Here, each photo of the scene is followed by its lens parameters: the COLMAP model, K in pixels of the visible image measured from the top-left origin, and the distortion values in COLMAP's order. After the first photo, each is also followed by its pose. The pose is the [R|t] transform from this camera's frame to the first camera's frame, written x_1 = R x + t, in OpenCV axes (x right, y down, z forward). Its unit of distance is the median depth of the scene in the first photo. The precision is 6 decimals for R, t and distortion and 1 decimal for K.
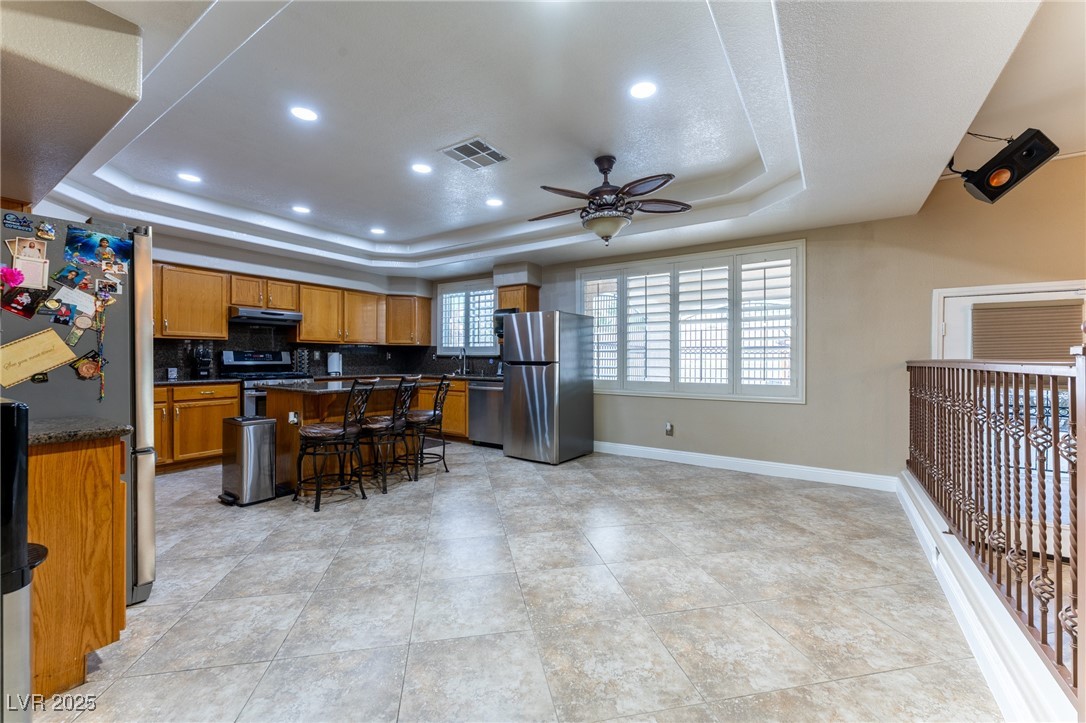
lens RADIAL K [[435.8, 0, 543.8], [0, 435.8, 357.0], [0, 0, 1]] dist [-0.004082, 0.000147]
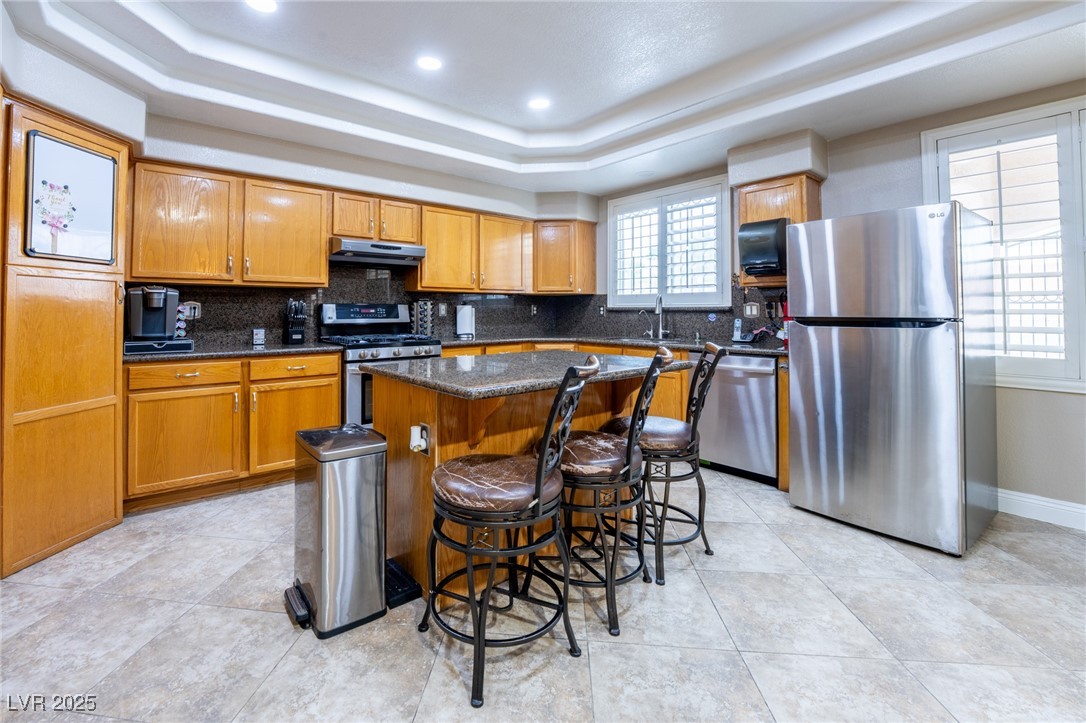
lens RADIAL K [[484.1, 0, 521.0], [0, 484.1, 291.5], [0, 0, 1]] dist [-0.006596, 0.000019]
pose [[0.957516, -0.017918, -0.287823, -0.221332], [0.006340, 0.999135, -0.041109, -0.000004], [0.288310, 0.037538, 0.956801, 0.365307]]
